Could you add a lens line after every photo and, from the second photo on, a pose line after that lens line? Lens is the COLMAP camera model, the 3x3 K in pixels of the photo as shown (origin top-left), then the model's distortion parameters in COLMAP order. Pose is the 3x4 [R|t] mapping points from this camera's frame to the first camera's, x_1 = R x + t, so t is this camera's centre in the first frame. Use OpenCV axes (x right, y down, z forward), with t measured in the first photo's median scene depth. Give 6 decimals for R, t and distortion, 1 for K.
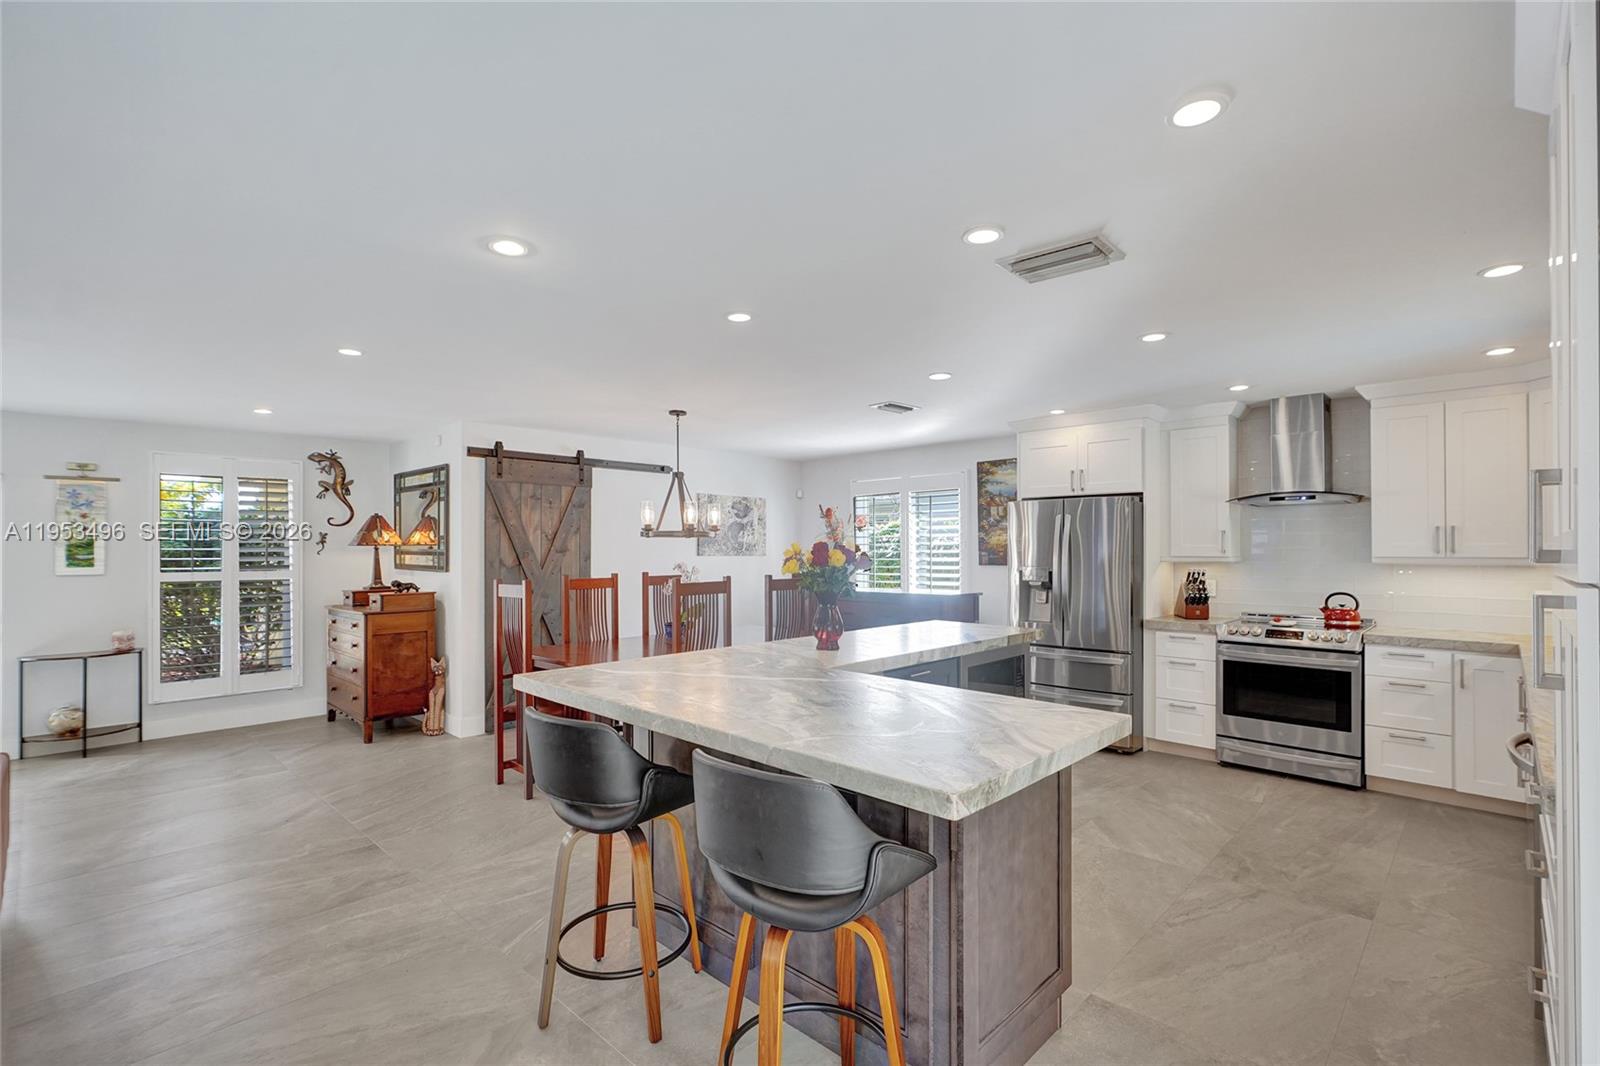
lens RADIAL K [[706.7, 0, 804.0], [0, 706.7, 541.6], [0, 0, 1]] dist [-0.012352, 0.005709]
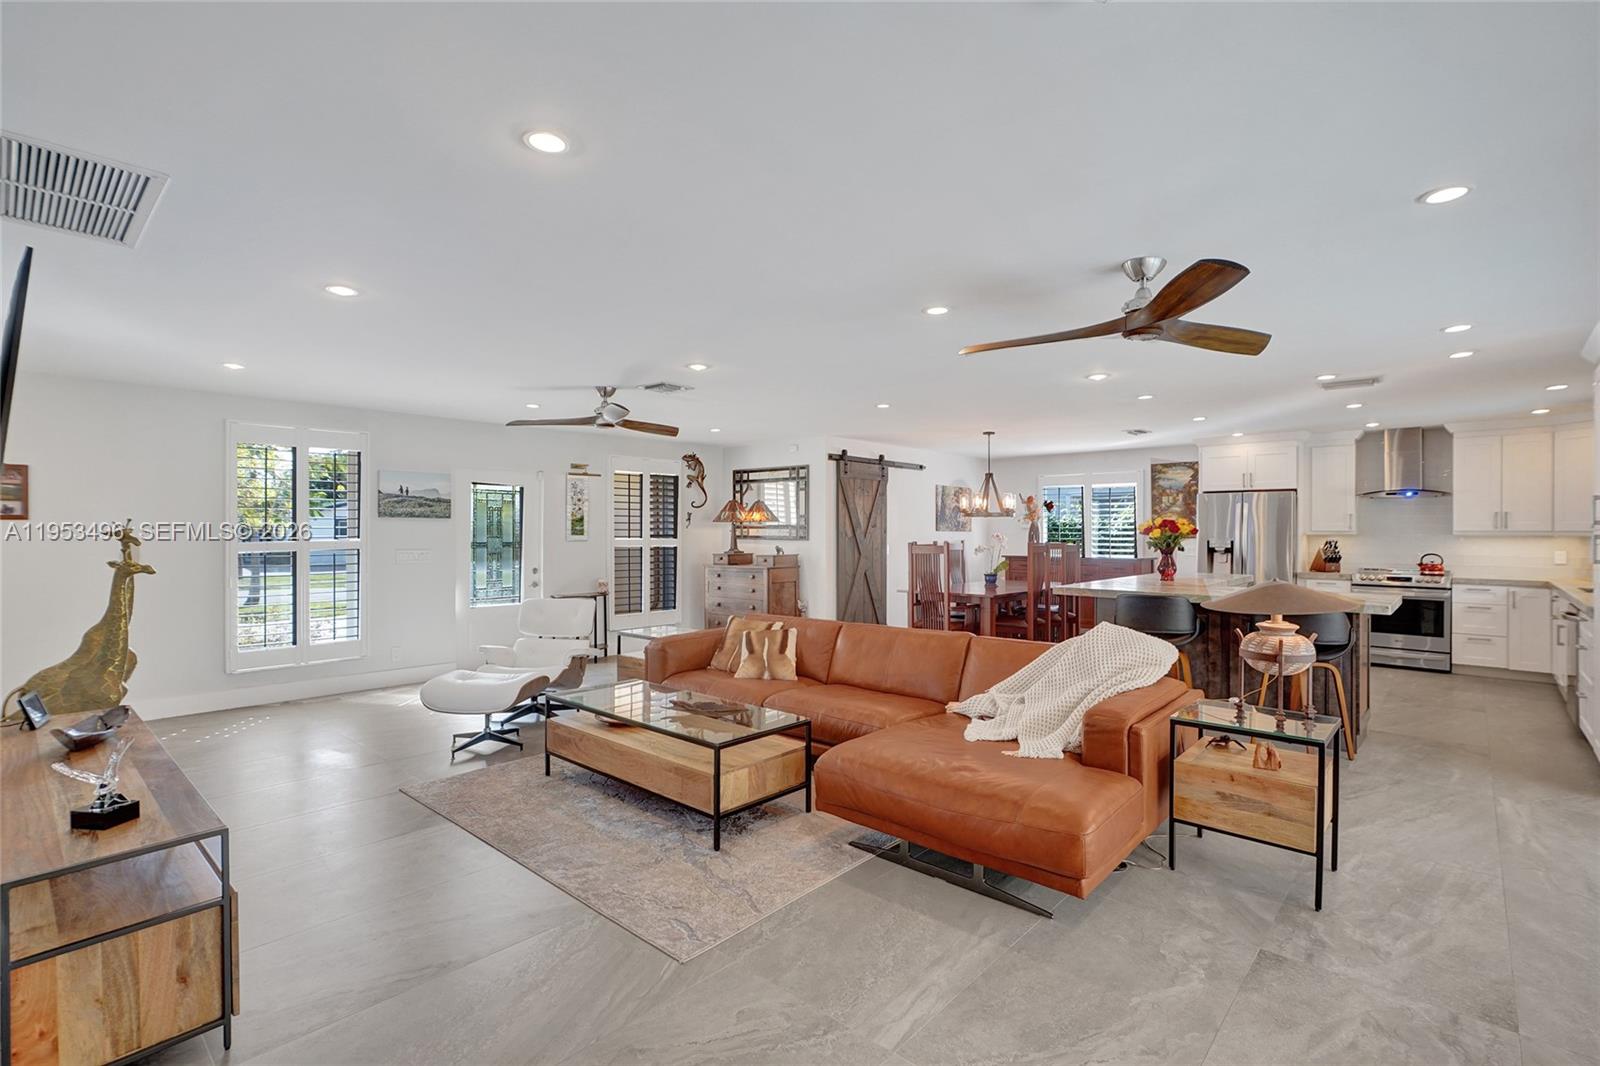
lens RADIAL K [[706.7, 0, 797.0], [0, 706.7, 526.6], [0, 0, 1]] dist [-0.012352, 0.005709]
pose [[0.999445, 0.004118, 0.033065, -0.661619], [-0.004284, 0.999979, 0.004943, 0.009150], [-0.033044, -0.005082, 0.999441, -0.494485]]
